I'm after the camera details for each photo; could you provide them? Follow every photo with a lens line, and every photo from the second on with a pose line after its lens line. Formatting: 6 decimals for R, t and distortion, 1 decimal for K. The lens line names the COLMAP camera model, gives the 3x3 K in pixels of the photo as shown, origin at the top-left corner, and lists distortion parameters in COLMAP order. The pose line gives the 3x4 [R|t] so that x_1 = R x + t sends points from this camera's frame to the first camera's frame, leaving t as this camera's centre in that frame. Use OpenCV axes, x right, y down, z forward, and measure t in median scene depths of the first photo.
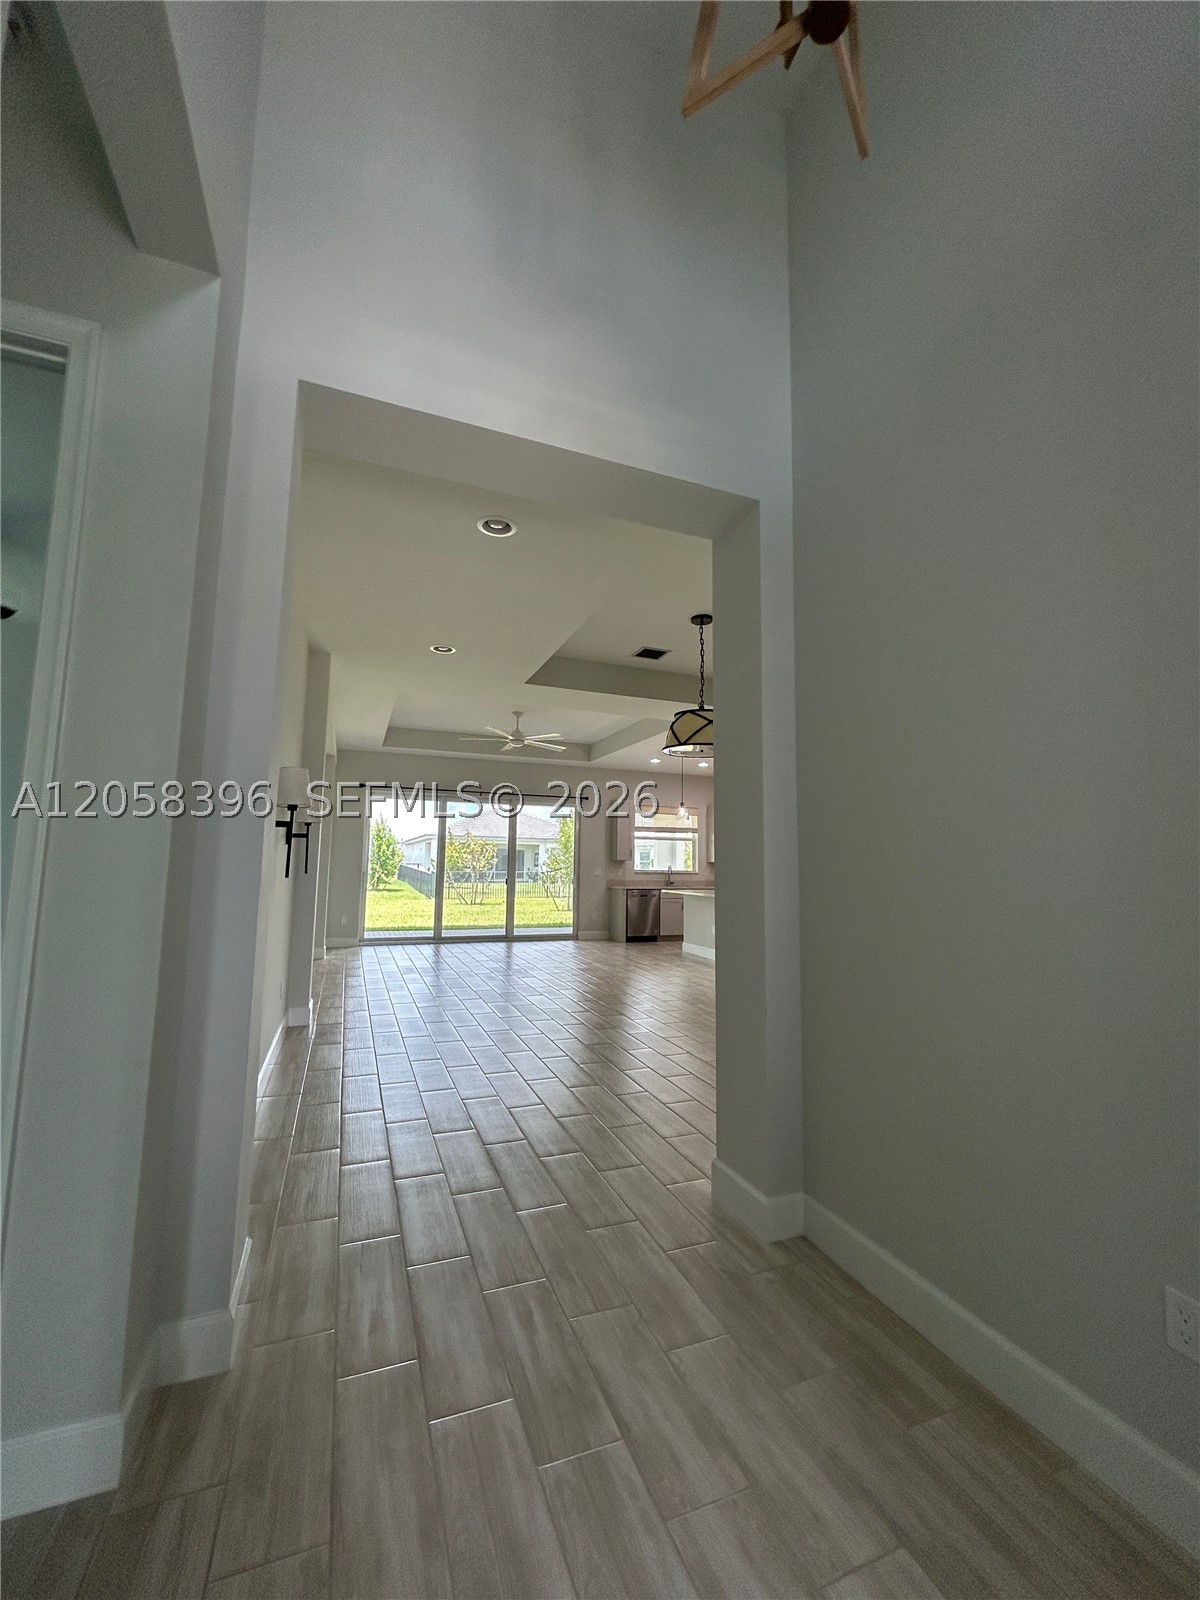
lens RADIAL K [[642.7, 0, 600.0], [0, 642.7, 792.9], [0, 0, 1]] dist [-0.002935, 0.000136]
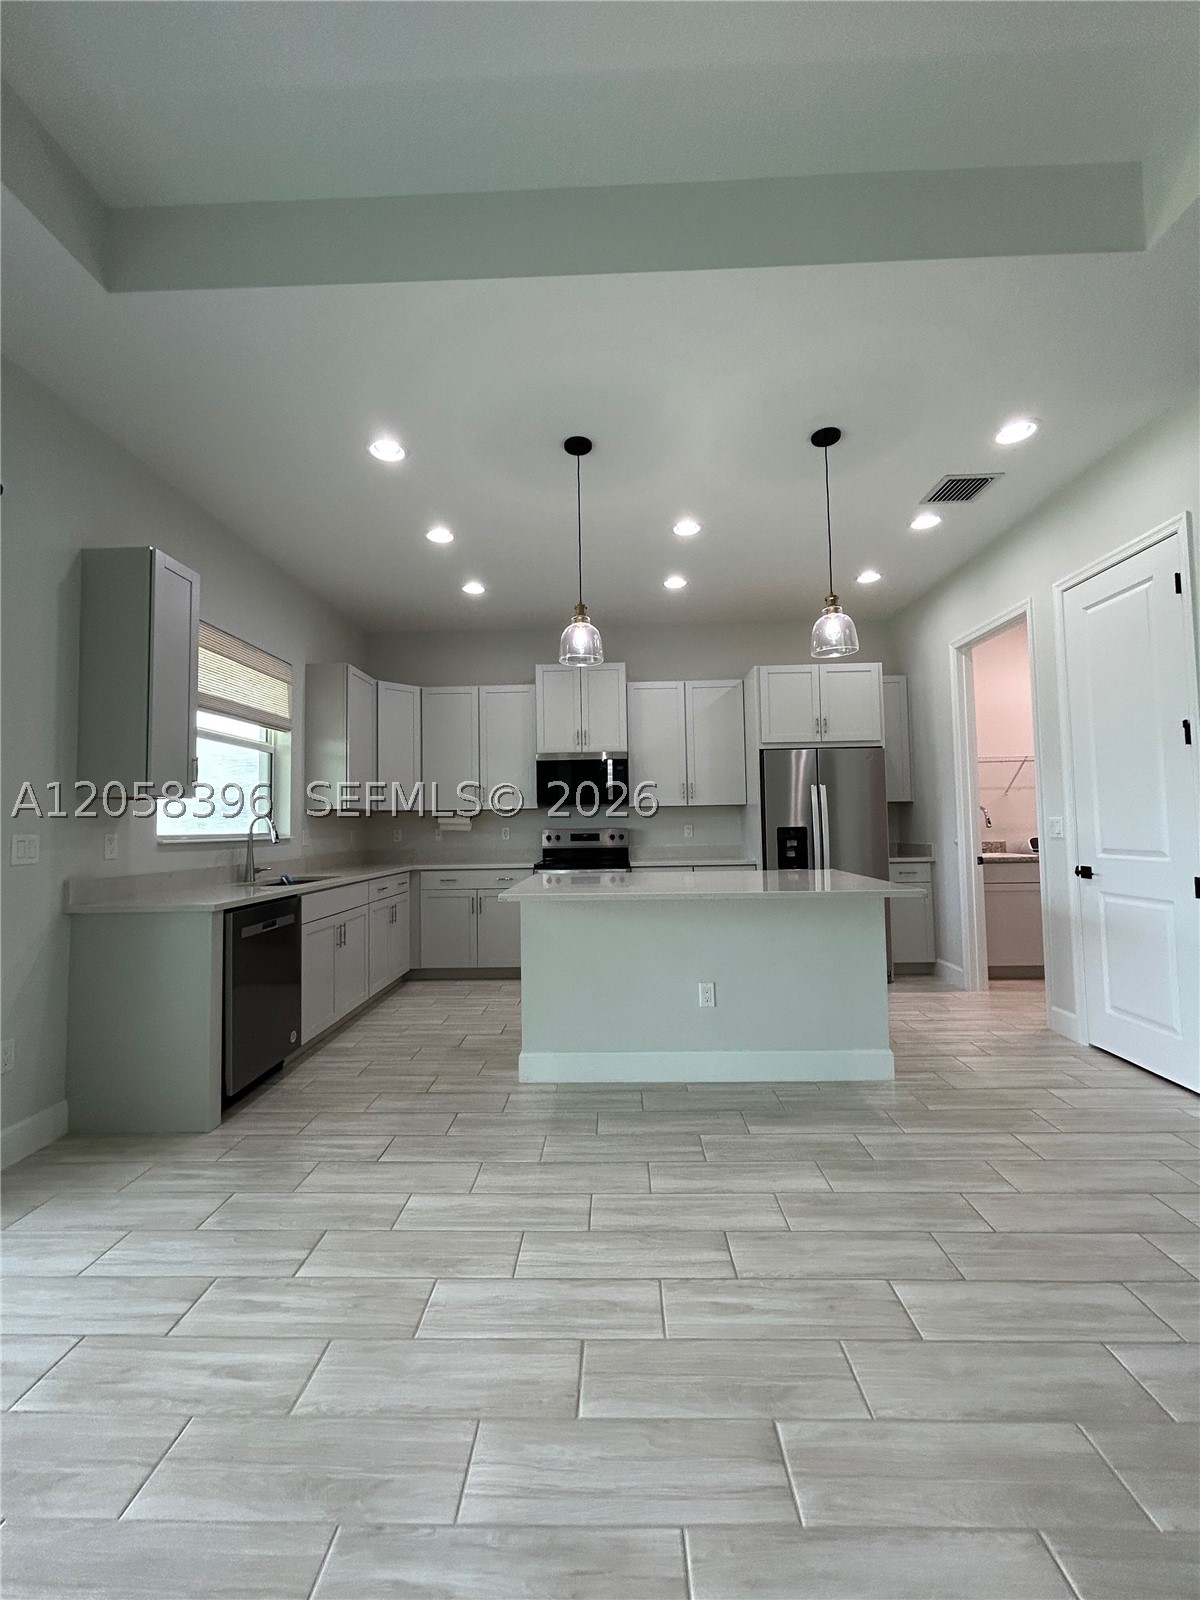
lens RADIAL K [[642.7, 0, 600.0], [0, 642.7, 792.9], [0, 0, 1]] dist [-0.002935, 0.000136]
pose [[0.389724, 0.026306, 0.920556, -0.146555], [-0.080986, 0.996698, 0.005804, 0.100075], [-0.917364, -0.076814, 0.390567, 0.848120]]
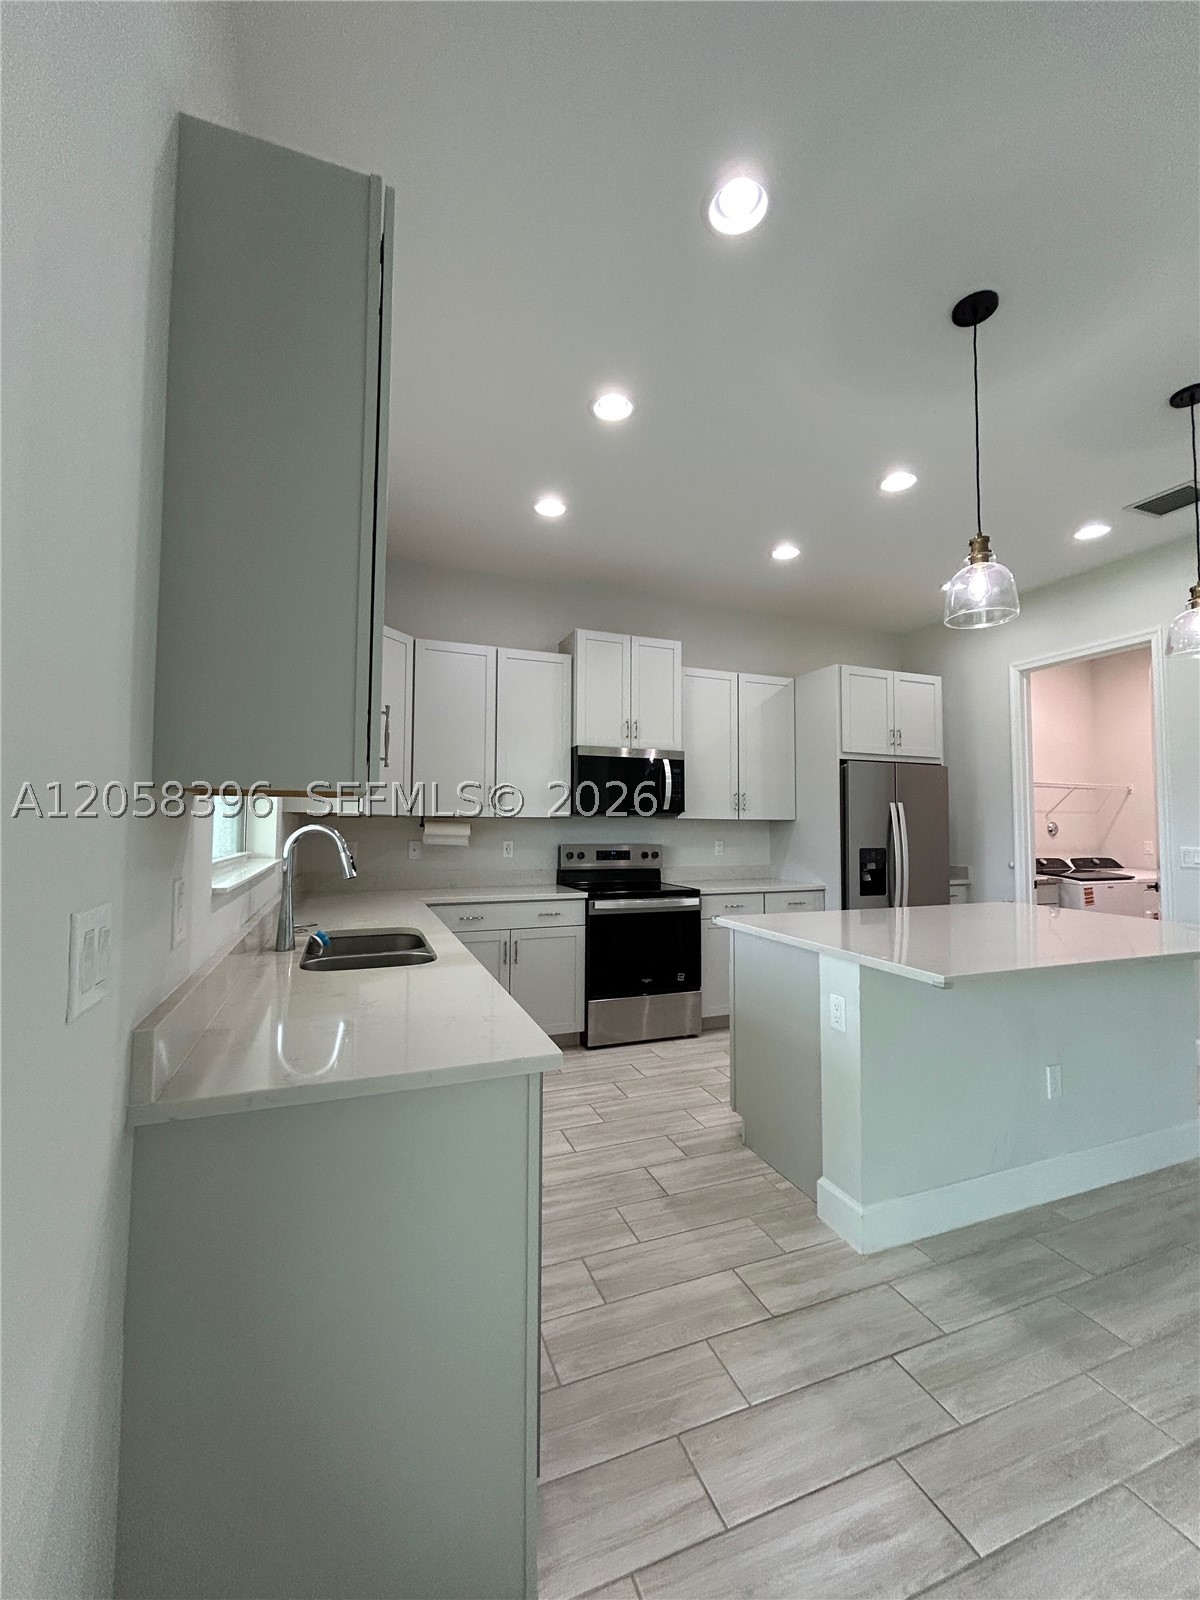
lens RADIAL K [[642.7, 0, 600.0], [0, 642.7, 792.9], [0, 0, 1]] dist [-0.002935, 0.000136]
pose [[0.004370, 0.038313, 0.999256, -0.078519], [-0.118839, 0.992204, -0.037523, 0.118292], [-0.992904, -0.118586, 0.008889, 1.091137]]
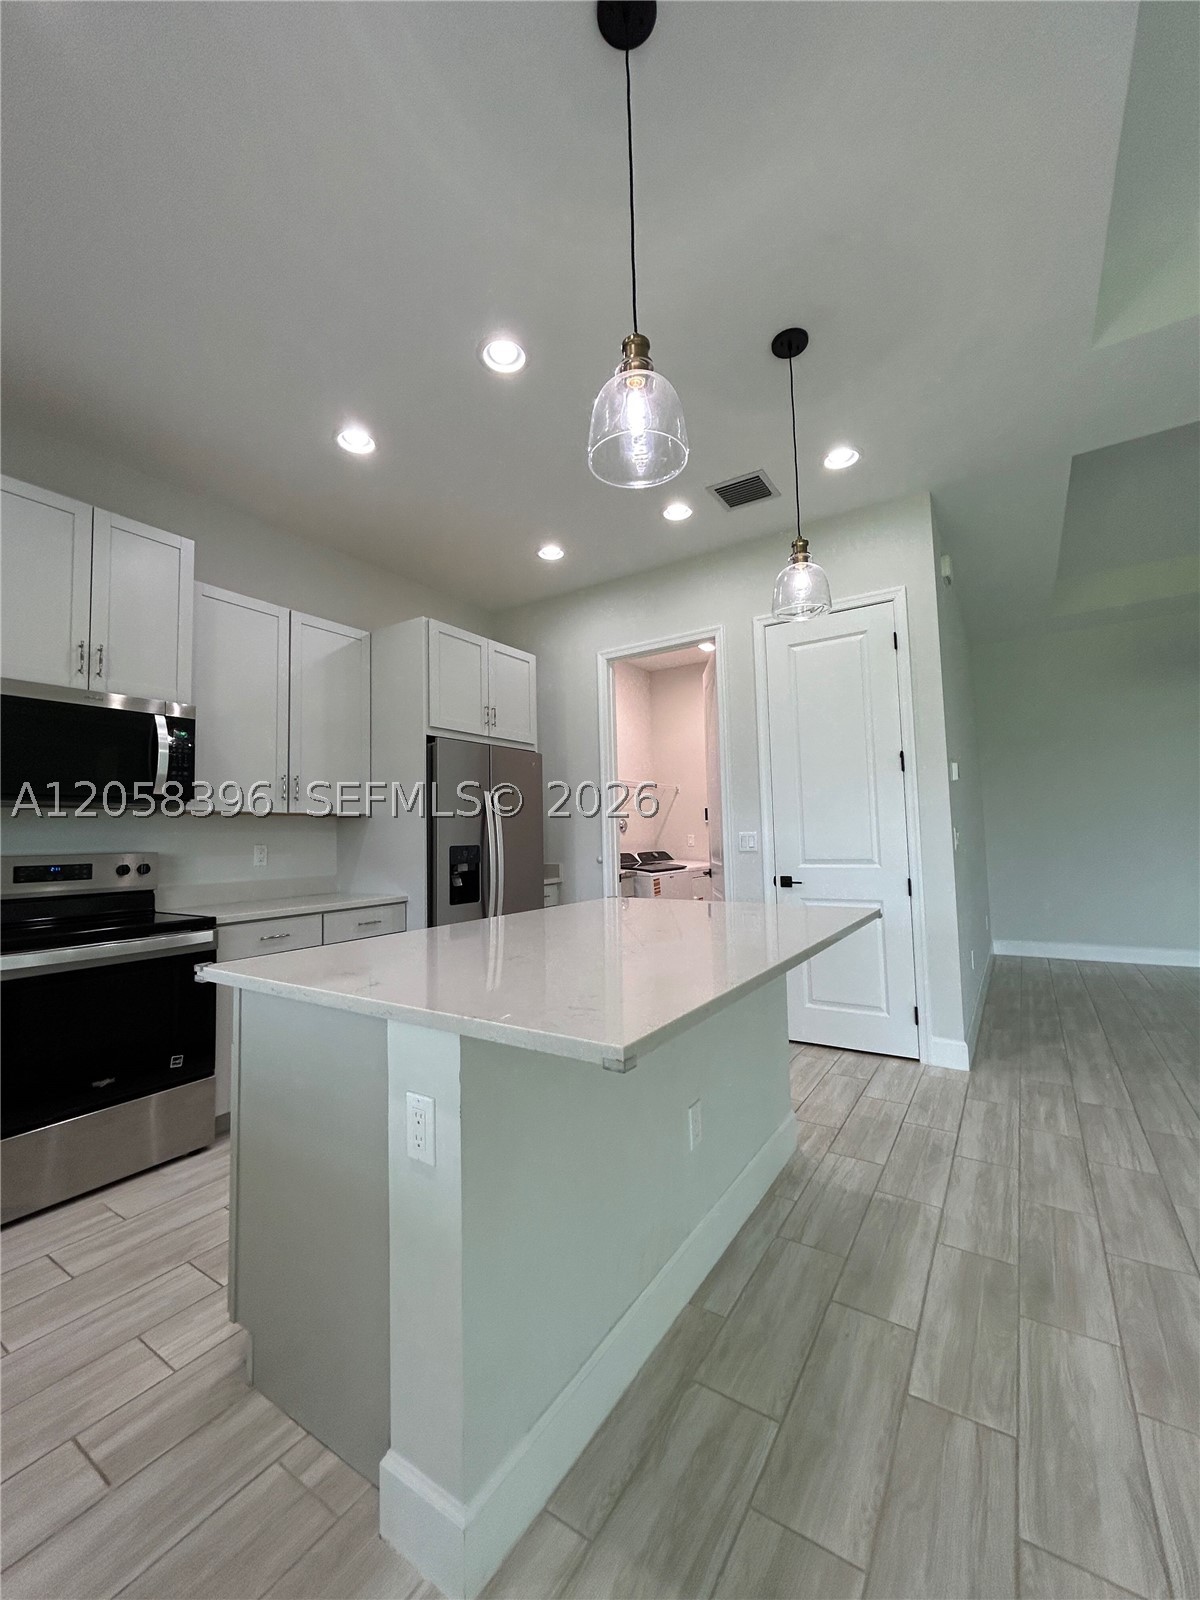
lens RADIAL K [[642.7, 0, 600.0], [0, 642.7, 792.9], [0, 0, 1]] dist [-0.002935, 0.000136]
pose [[-0.577887, 0.056915, 0.814129, 0.024682], [-0.075192, 0.989609, -0.122556, 0.126399], [-0.812645, -0.132039, -0.567603, 1.051863]]
